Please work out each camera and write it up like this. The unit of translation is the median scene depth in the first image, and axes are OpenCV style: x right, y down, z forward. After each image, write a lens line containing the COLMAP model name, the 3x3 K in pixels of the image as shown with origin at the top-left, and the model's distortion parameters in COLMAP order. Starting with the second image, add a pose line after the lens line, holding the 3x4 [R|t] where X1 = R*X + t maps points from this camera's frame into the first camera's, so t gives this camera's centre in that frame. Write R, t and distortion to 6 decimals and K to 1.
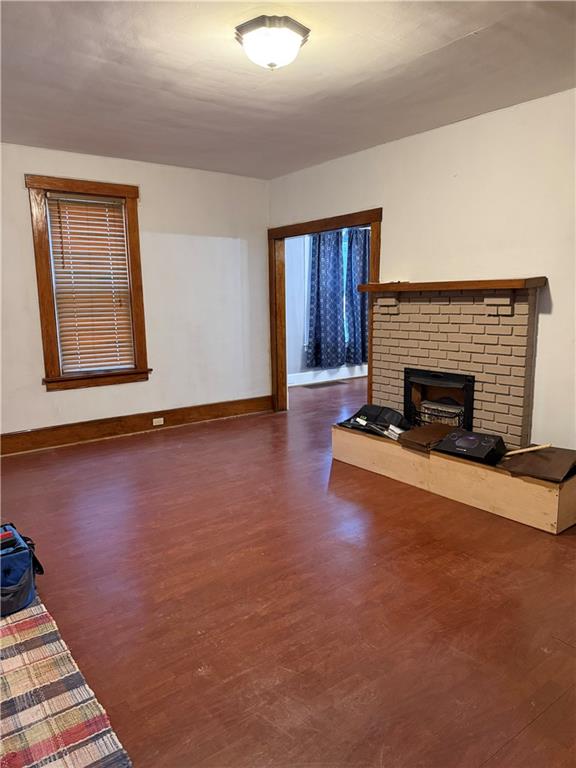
lens RADIAL K [[539.2, 0, 288.0], [0, 539.2, 387.5], [0, 0, 1]] dist [0.086994, -0.118890]
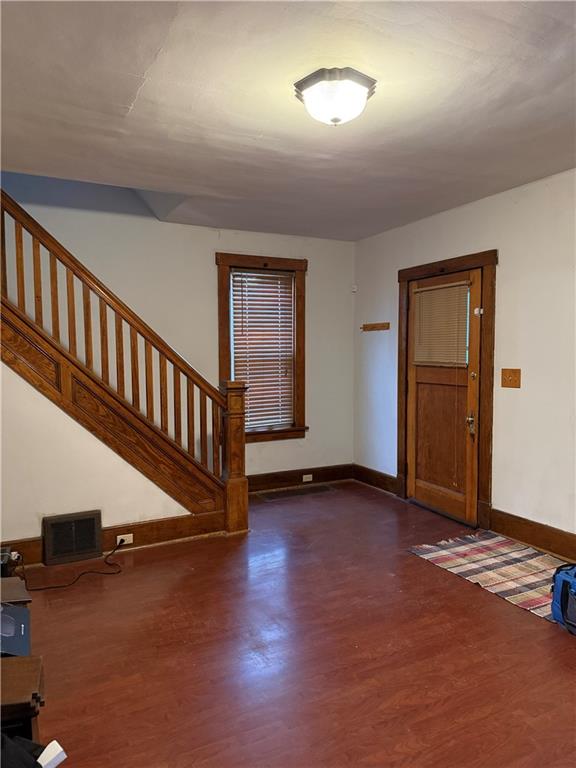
lens RADIAL K [[530.6, 0, 287.5], [0, 530.6, 387.2], [0, 0, 1]] dist [0.128818, -0.229211]
pose [[-0.983555, 0.006690, 0.180485, -0.076651], [0.048175, 0.972827, 0.226467, -0.255304], [-0.174065, 0.231438, -0.957151, 1.383967]]
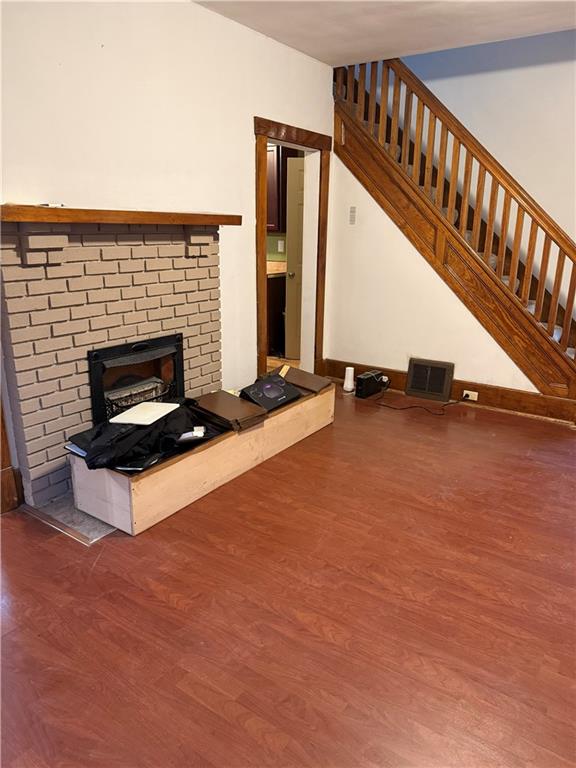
lens RADIAL K [[530.6, 0, 287.5], [0, 530.6, 387.2], [0, 0, 1]] dist [0.128818, -0.229211]
pose [[-0.308045, -0.265098, 0.913691, -0.514371], [0.153587, 0.933939, 0.322754, -0.196475], [-0.938893, 0.239753, -0.246979, 1.155560]]
